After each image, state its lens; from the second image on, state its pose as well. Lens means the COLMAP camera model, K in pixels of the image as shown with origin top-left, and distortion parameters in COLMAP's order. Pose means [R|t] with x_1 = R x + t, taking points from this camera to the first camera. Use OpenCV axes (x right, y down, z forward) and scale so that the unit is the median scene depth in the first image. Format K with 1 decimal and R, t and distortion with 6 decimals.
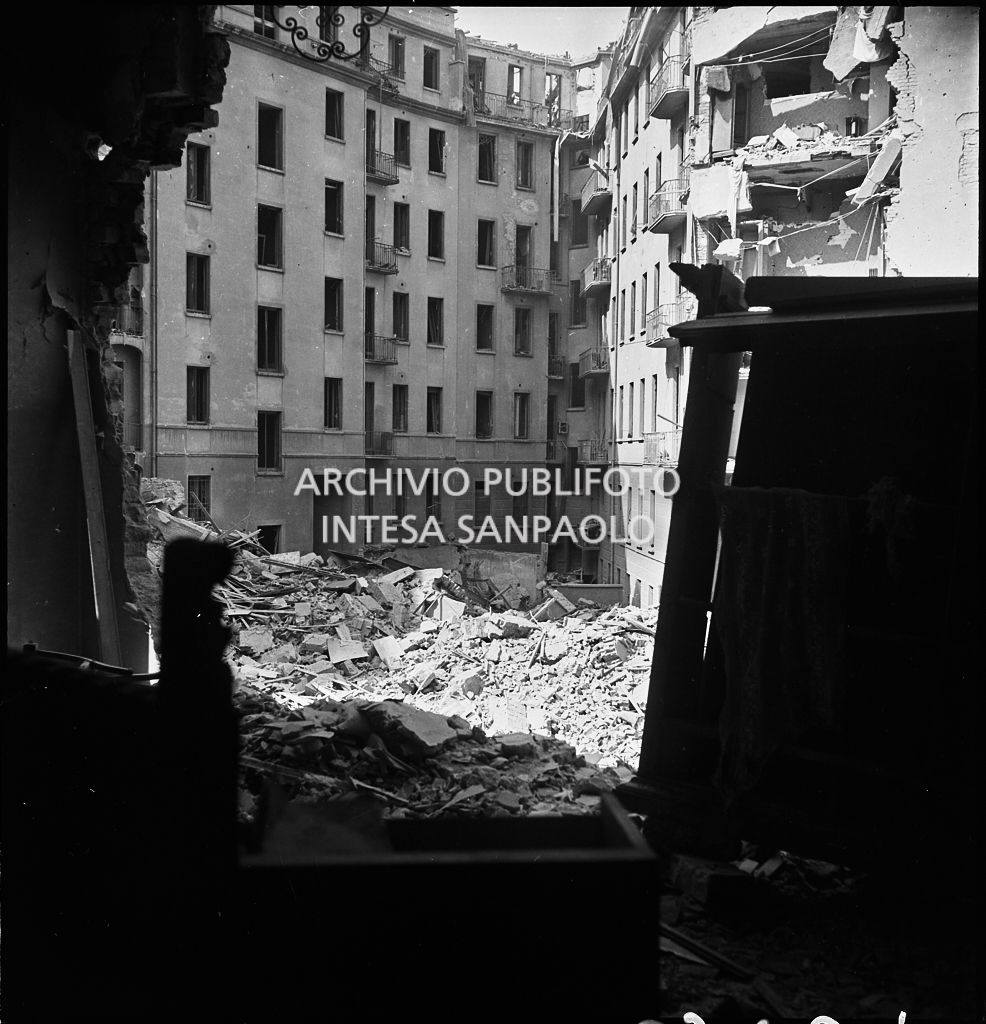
lens RADIAL K [[1294.9, 0, 495.2], [0, 1294.9, 535.2], [0, 0, 1]] dist [0.028756, -0.092060]
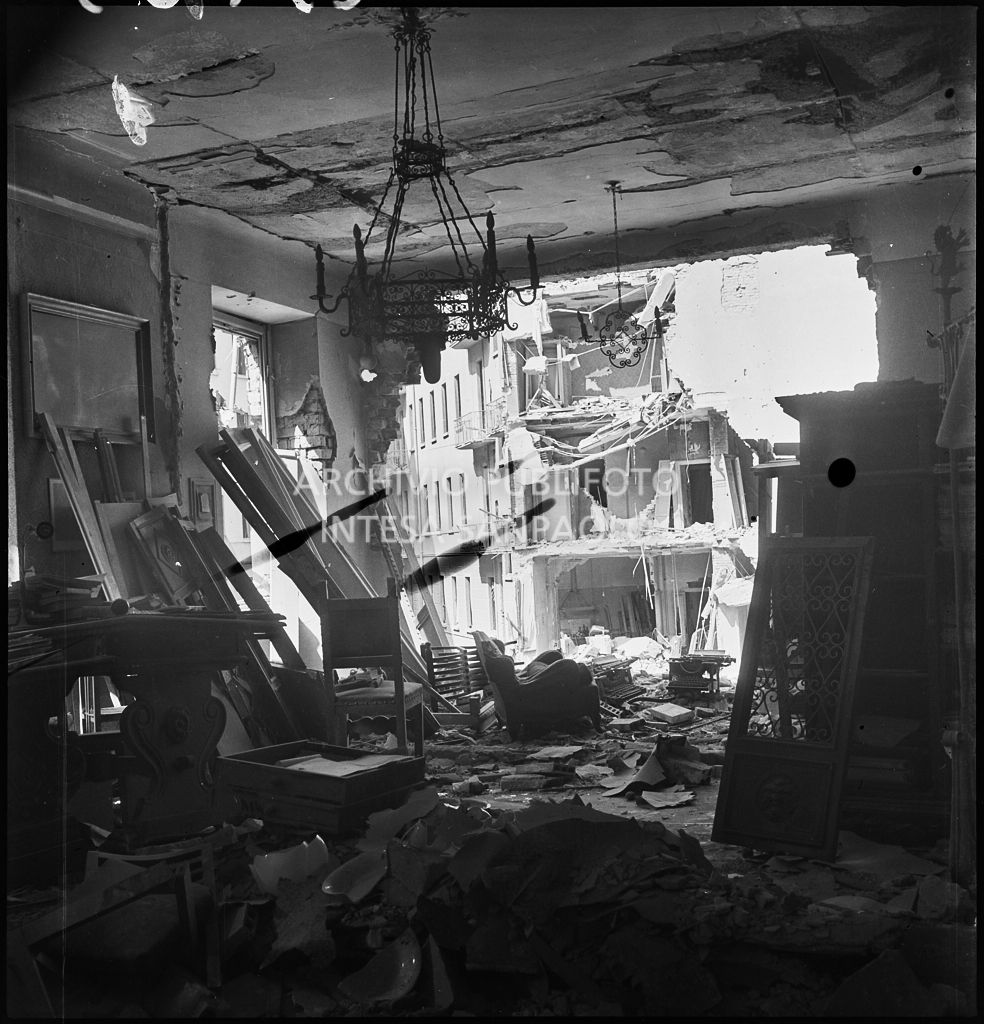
lens RADIAL K [[1294.9, 0, 494.2], [0, 1294.9, 535.2], [0, 0, 1]] dist [0.028756, -0.092060]
pose [[0.979739, -0.064398, 0.189641, -0.084453], [0.078294, 0.994696, -0.066710, 0.007682], [-0.184339, 0.080206, 0.979585, -0.123692]]
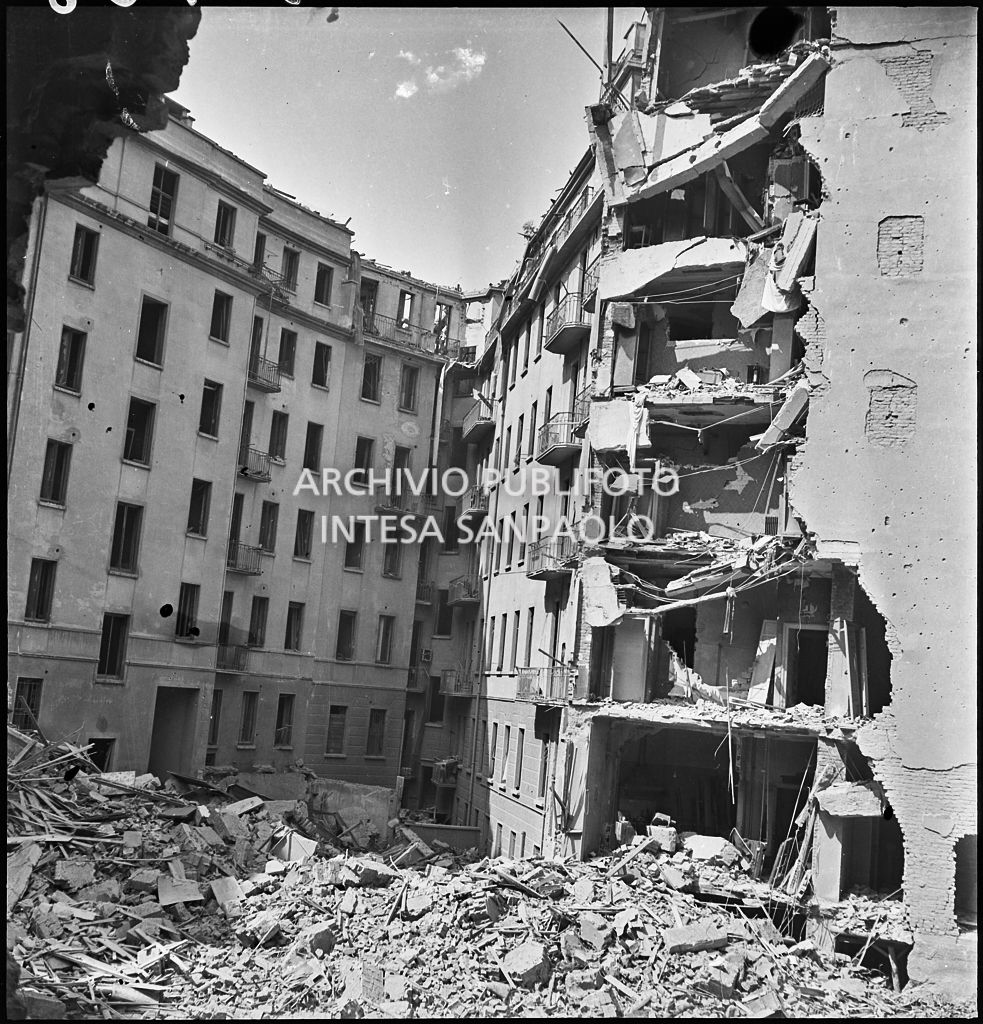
lens RADIAL K [[1294.9, 0, 493.7], [0, 1294.9, 535.2], [0, 0, 1]] dist [0.028756, -0.092060]
pose [[0.990322, 0.085544, 0.109289, -0.018869], [-0.065103, 0.981777, -0.178536, -0.003888], [-0.122570, 0.169693, 0.977845, 0.069883]]
